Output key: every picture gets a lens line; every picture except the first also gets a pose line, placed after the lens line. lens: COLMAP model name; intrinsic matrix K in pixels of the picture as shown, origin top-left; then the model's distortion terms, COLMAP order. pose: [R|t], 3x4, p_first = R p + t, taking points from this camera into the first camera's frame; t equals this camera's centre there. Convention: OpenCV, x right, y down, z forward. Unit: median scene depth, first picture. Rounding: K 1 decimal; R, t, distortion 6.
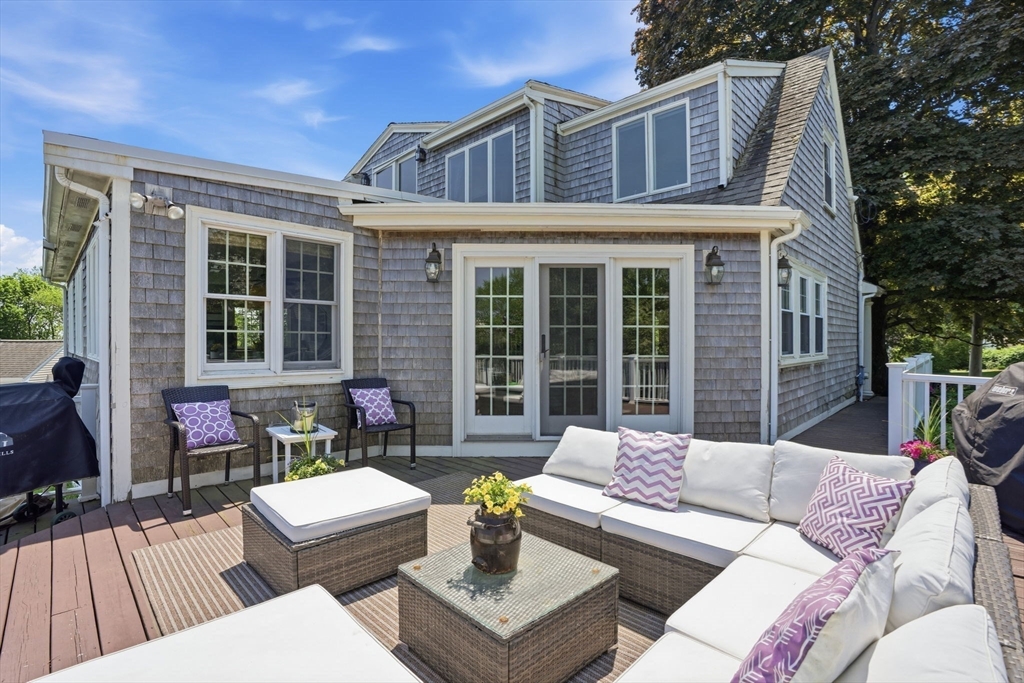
lens RADIAL K [[478.9, 0, 512.0], [0, 478.9, 341.5], [0, 0, 1]] dist [-0.064633, 0.030550]
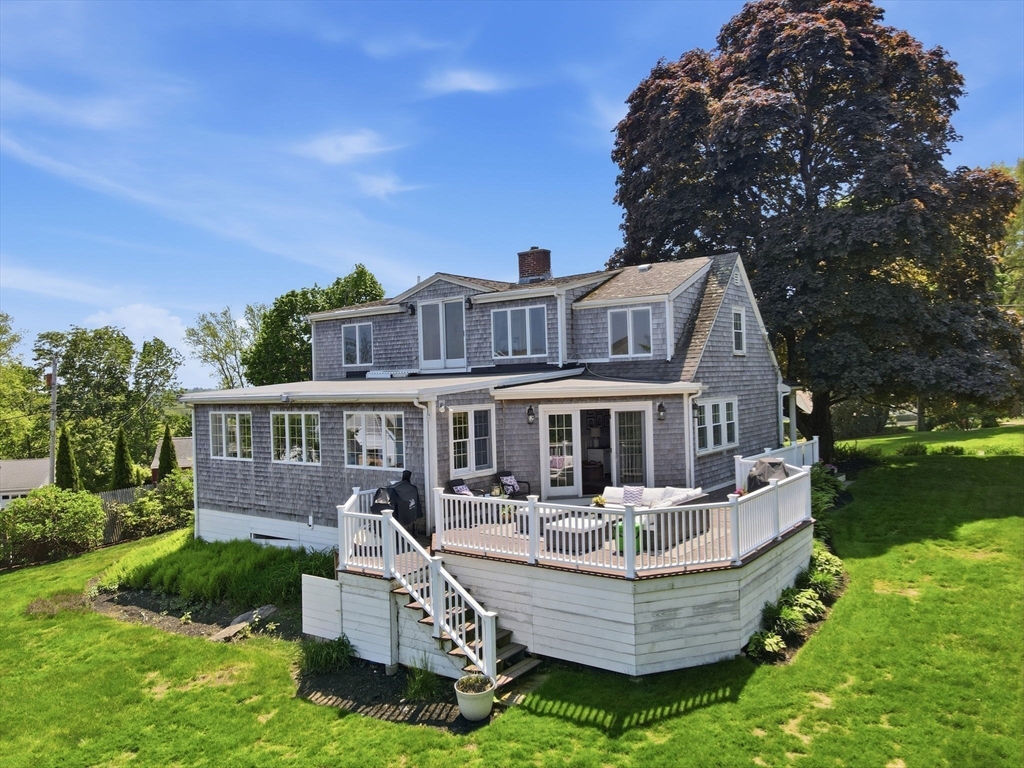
lens RADIAL K [[751.3, 0, 512.0], [0, 751.3, 384.0], [0, 0, 1]] dist [0.031731, 0.002949]
pose [[0.992467, -0.032125, 0.118227, -0.618308], [0.031952, 0.999484, 0.003363, -0.306971], [-0.118274, 0.000440, 0.992981, -2.218204]]
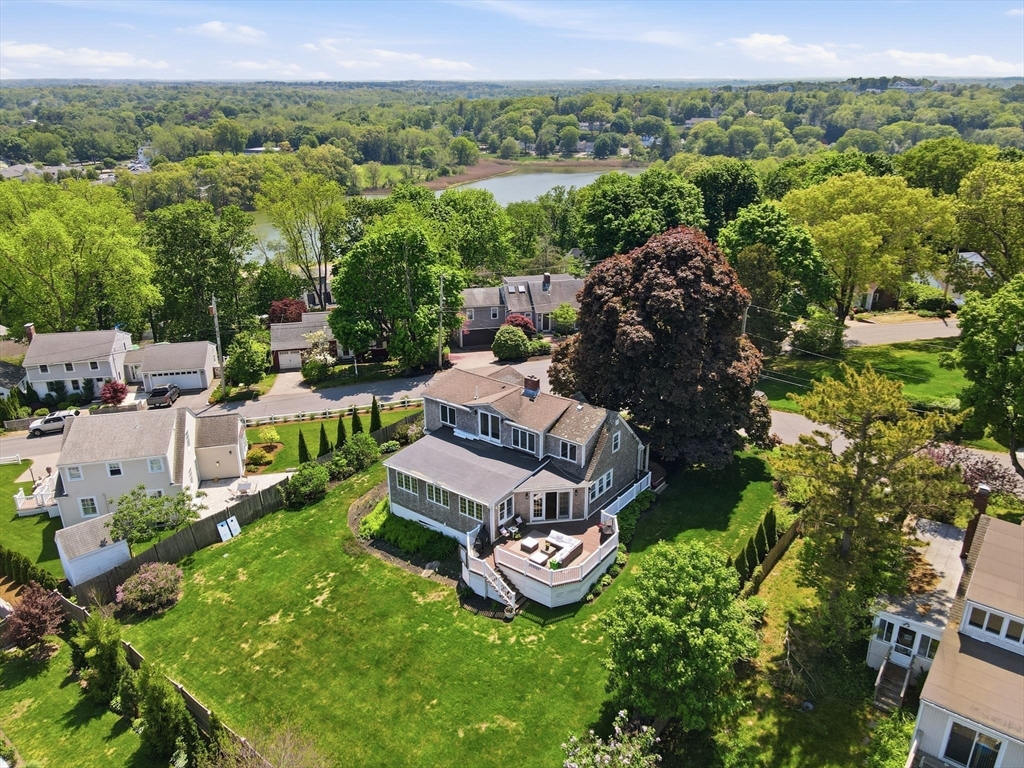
lens RADIAL K [[751.3, 0, 512.0], [0, 751.3, 384.0], [0, 0, 1]] dist [0.031731, 0.002949]
pose [[0.993265, -0.045272, 0.106658, -1.209379], [0.004040, 0.933483, 0.358598, -4.509368], [-0.115798, -0.355752, 0.927379, -6.655239]]
